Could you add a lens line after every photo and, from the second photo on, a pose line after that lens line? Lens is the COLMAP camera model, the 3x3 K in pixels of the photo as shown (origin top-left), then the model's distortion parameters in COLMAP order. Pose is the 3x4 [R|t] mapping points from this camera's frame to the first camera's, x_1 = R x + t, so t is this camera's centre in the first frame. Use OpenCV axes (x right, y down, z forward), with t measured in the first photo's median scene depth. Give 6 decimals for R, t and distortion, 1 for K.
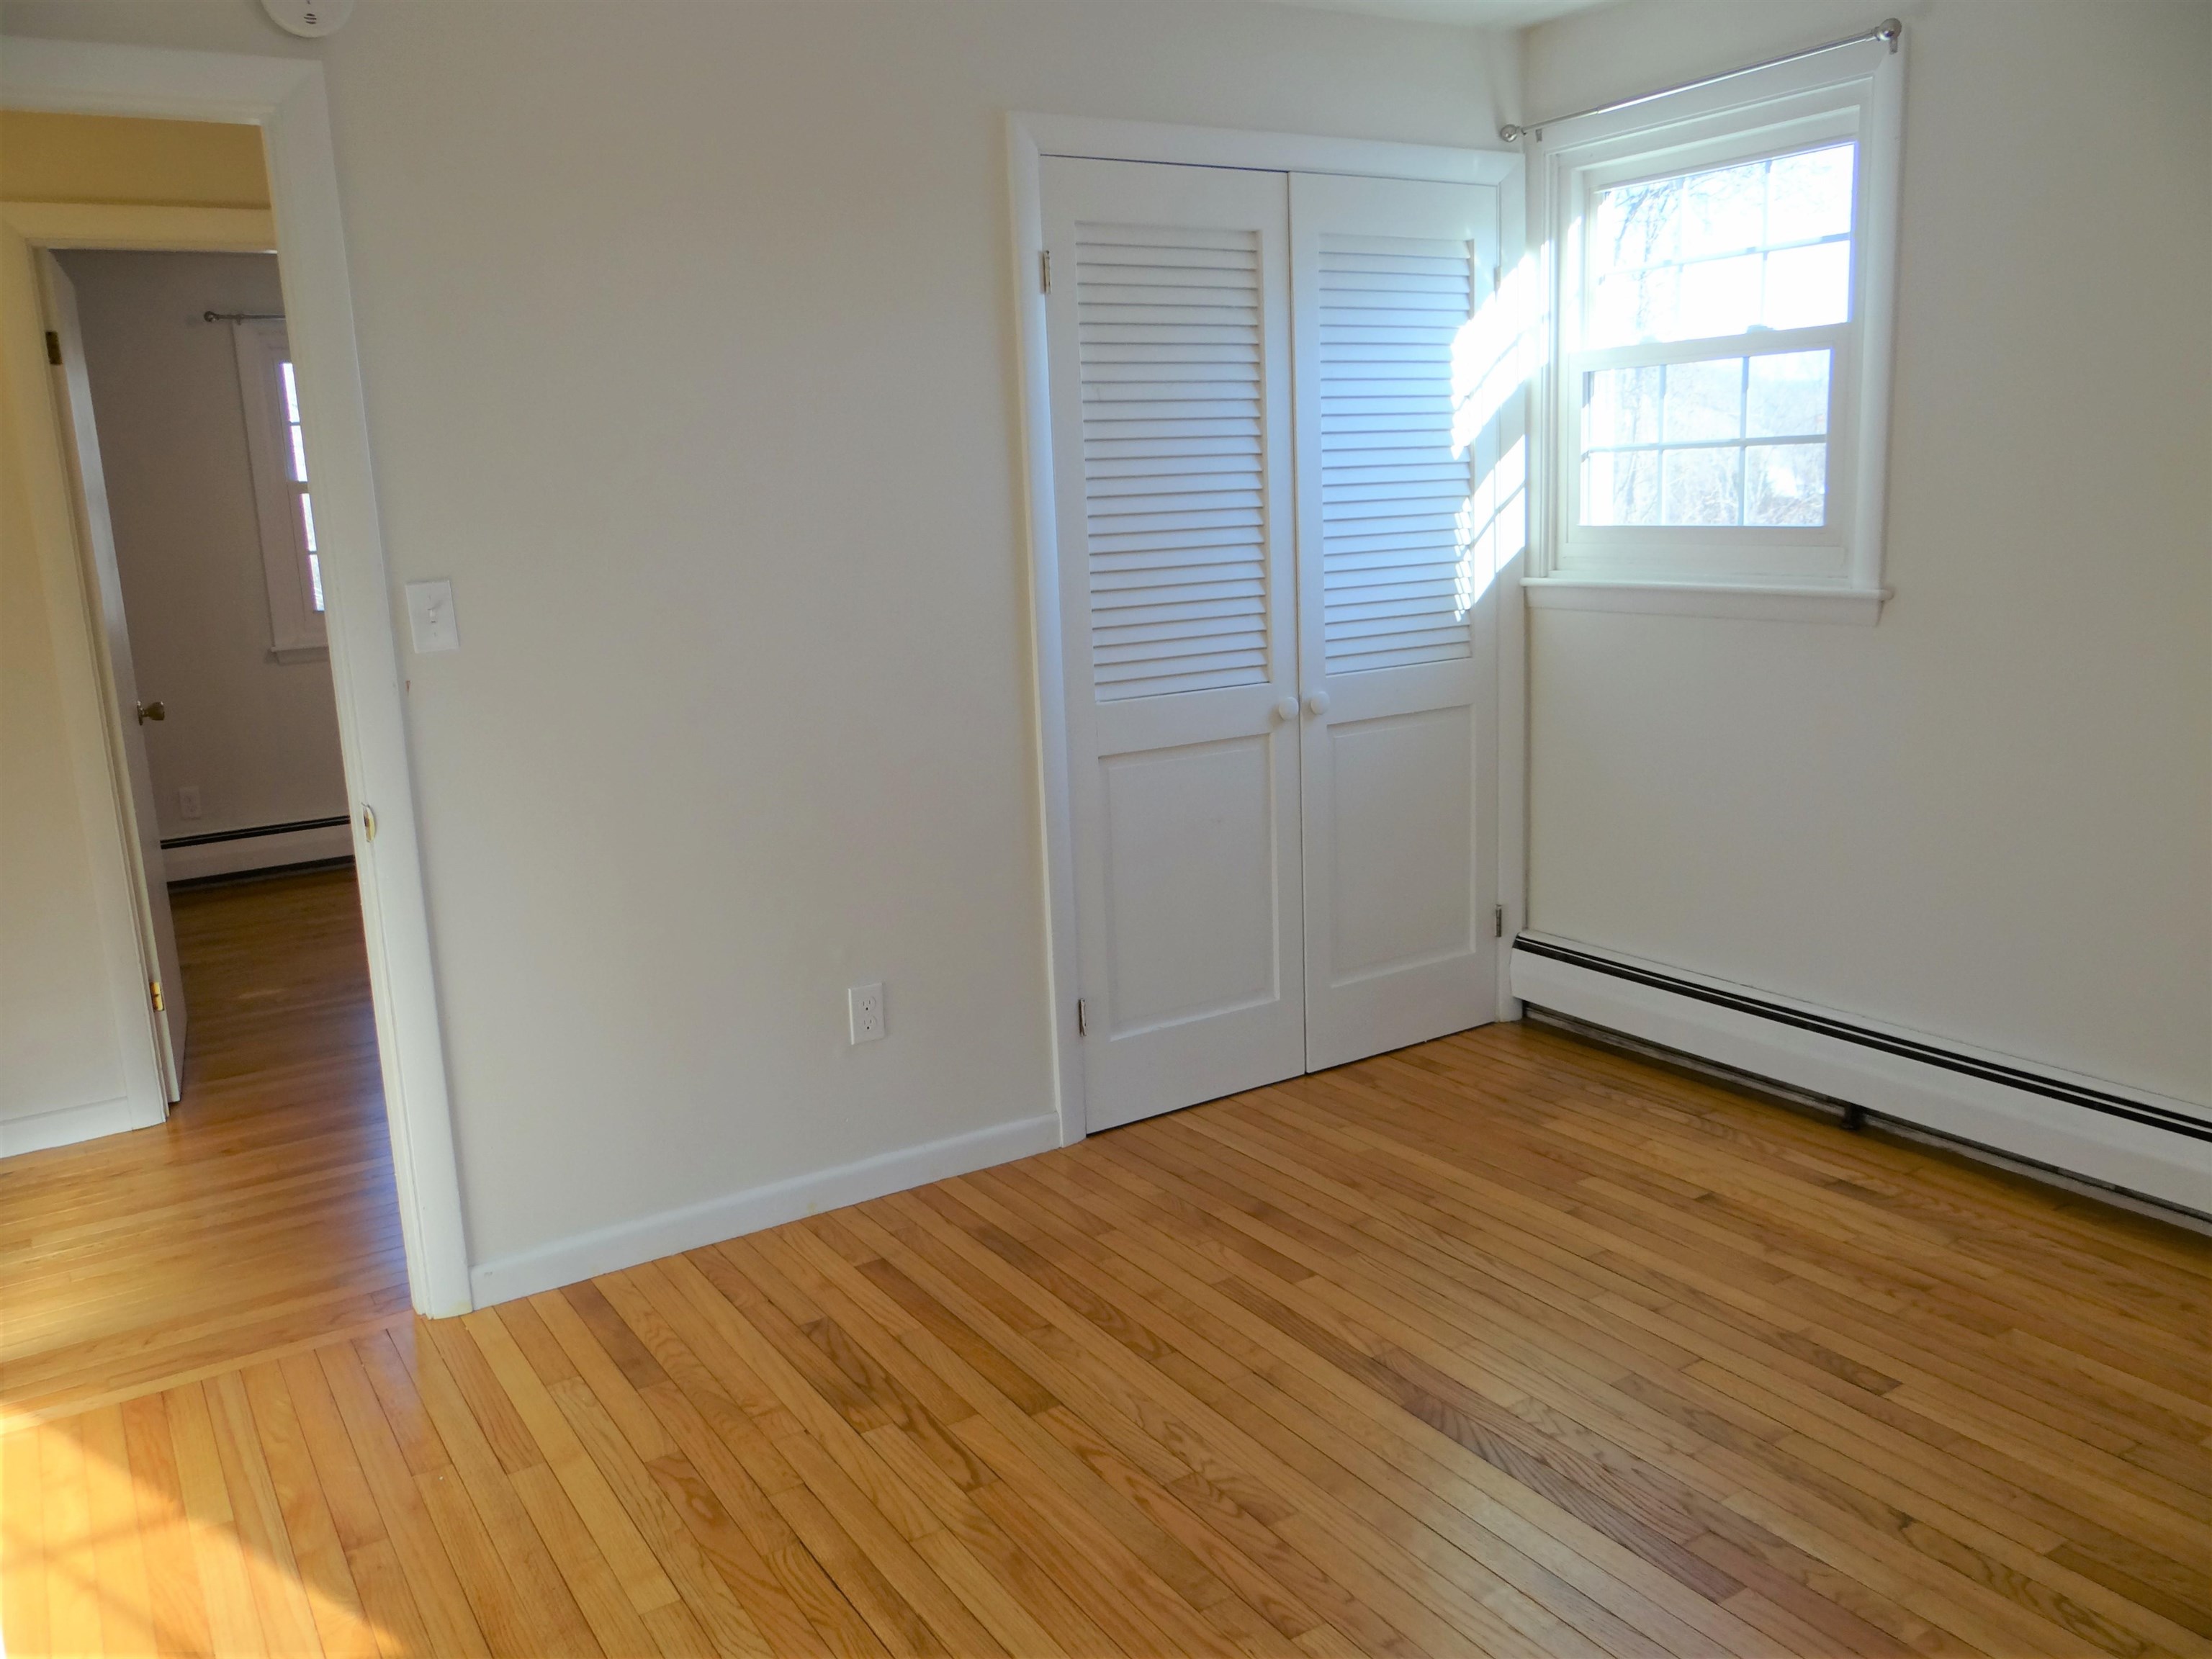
lens RADIAL K [[1740.2, 0, 1106.0], [0, 1740.2, 829.5], [0, 0, 1]] dist [0.013056, 0.006009]
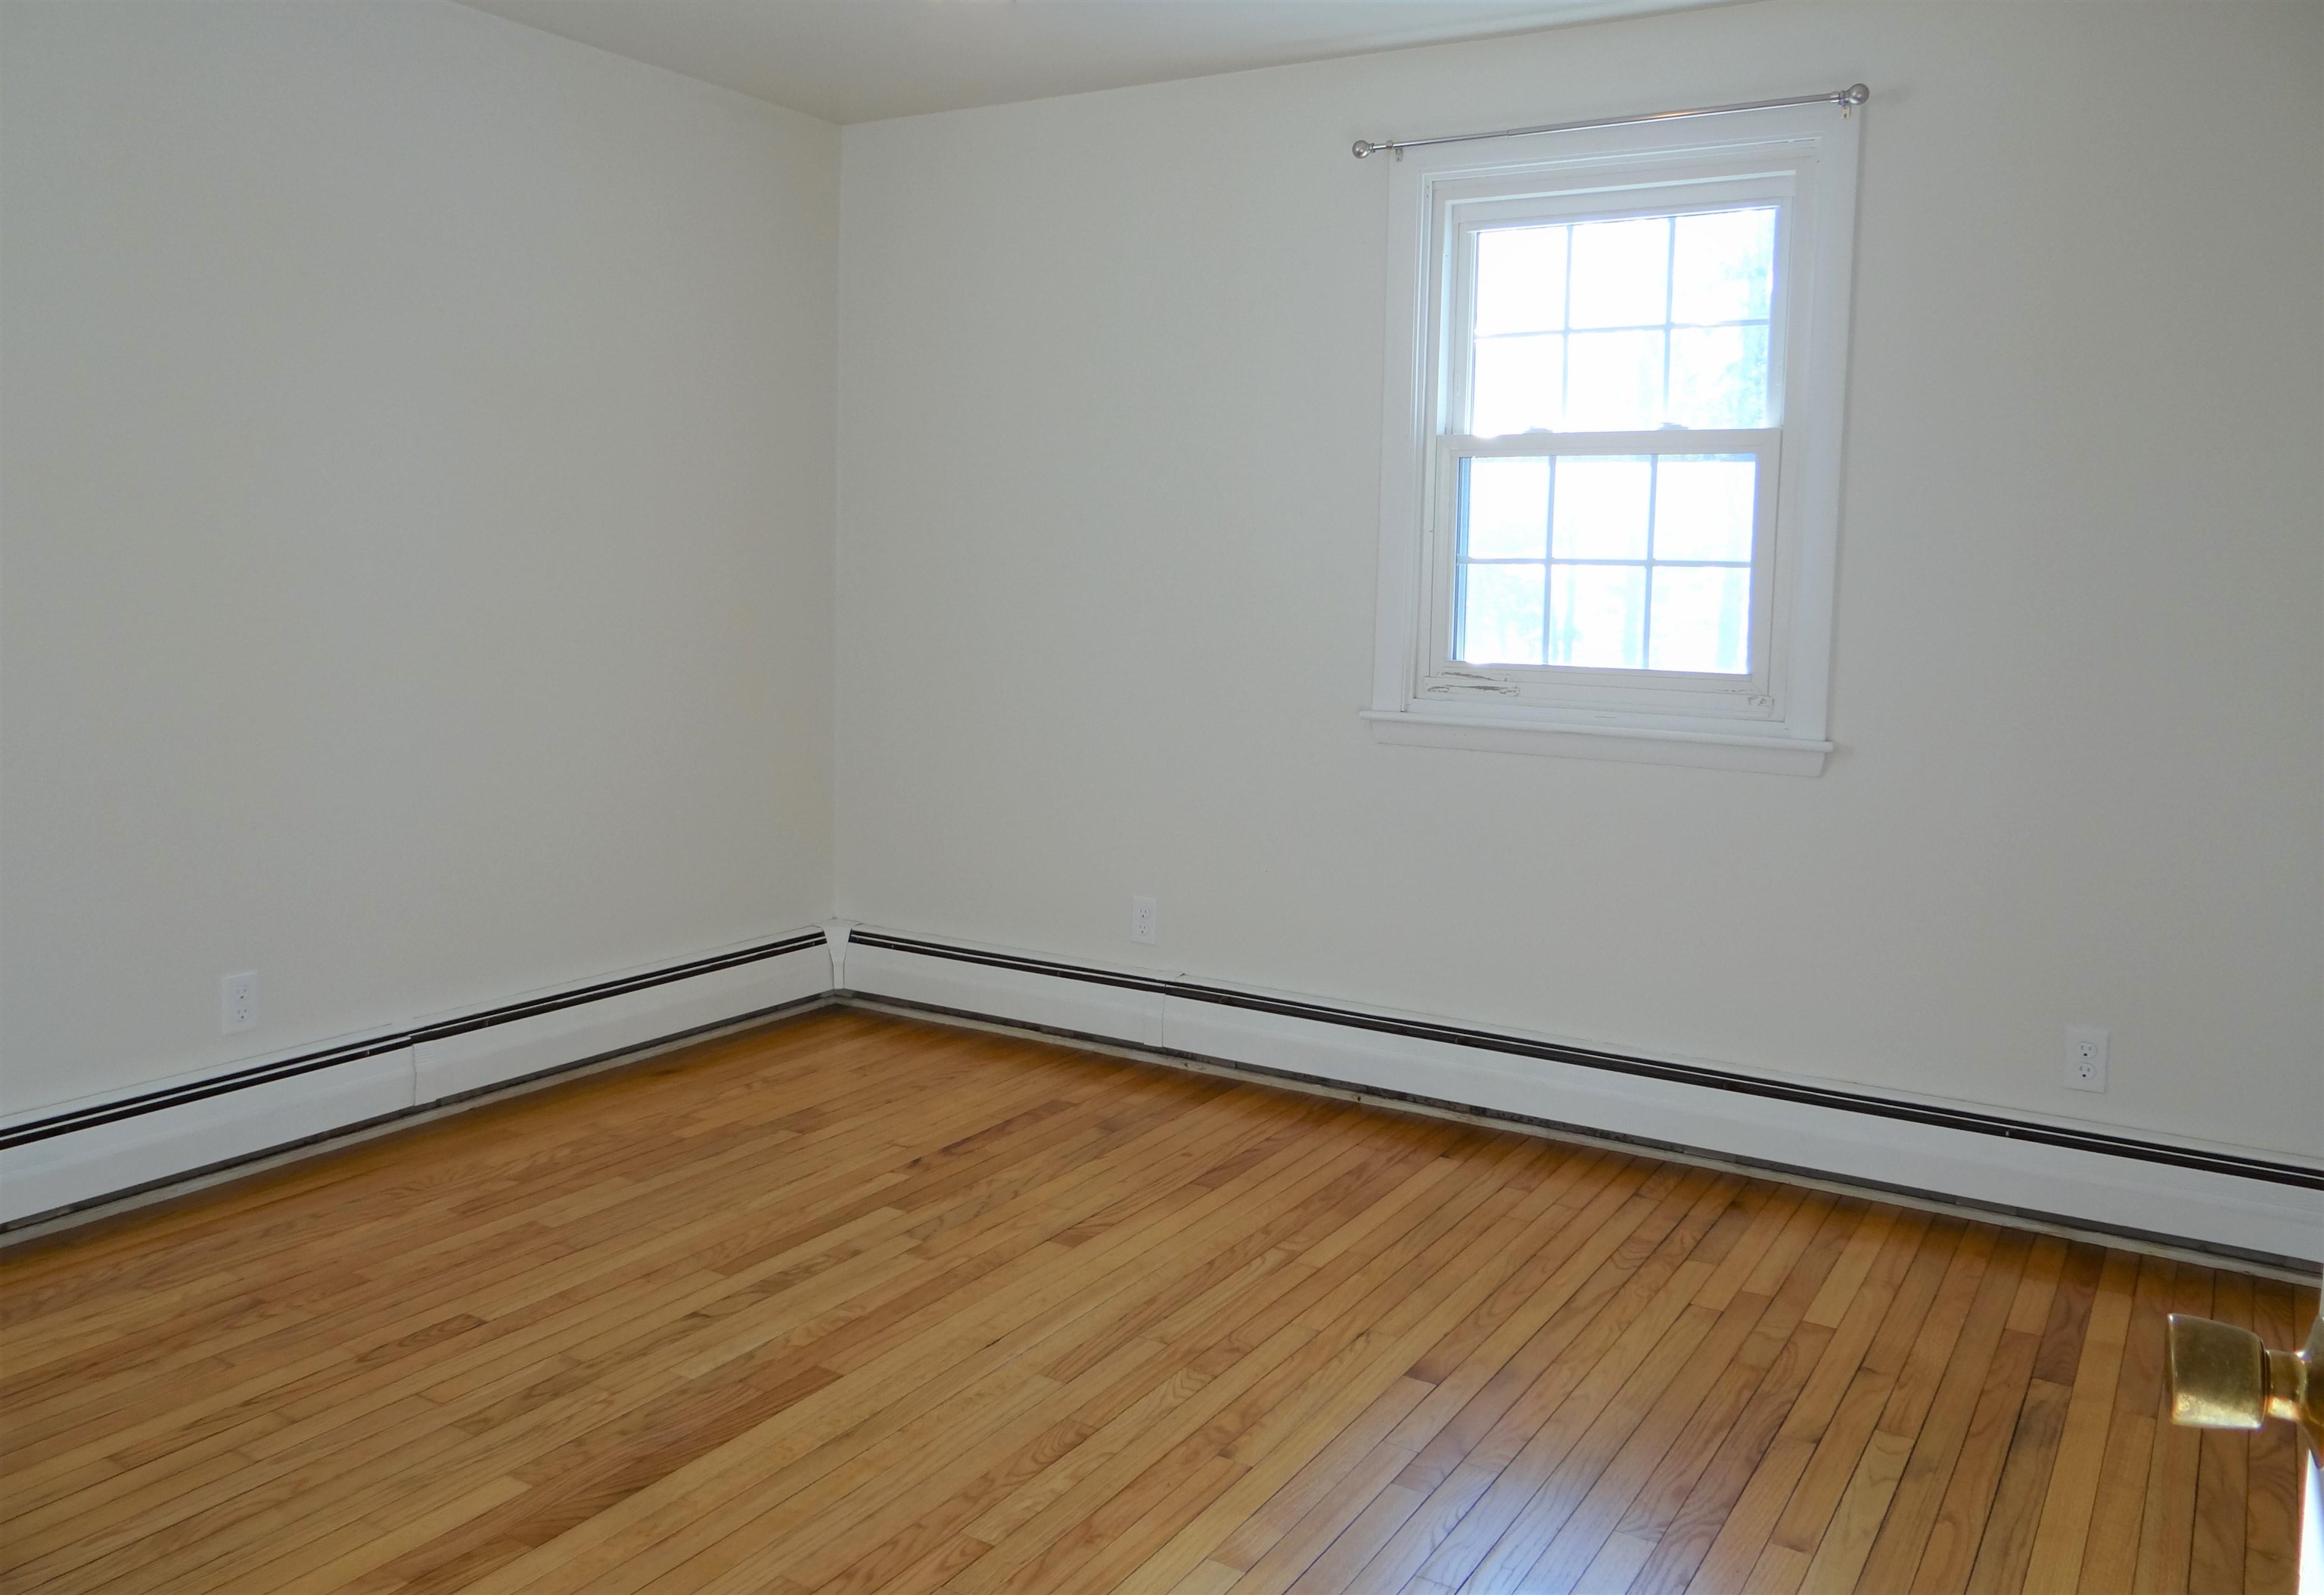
lens RADIAL K [[1811.0, 0, 1162.0], [0, 1811.0, 797.5], [0, 0, 1]] dist [-0.000173, -0.000197]
pose [[-0.439672, -0.090380, 0.893600, -0.662641], [0.174590, 0.967346, 0.183741, -0.111469], [-0.881026, 0.236800, -0.409535, 0.964920]]
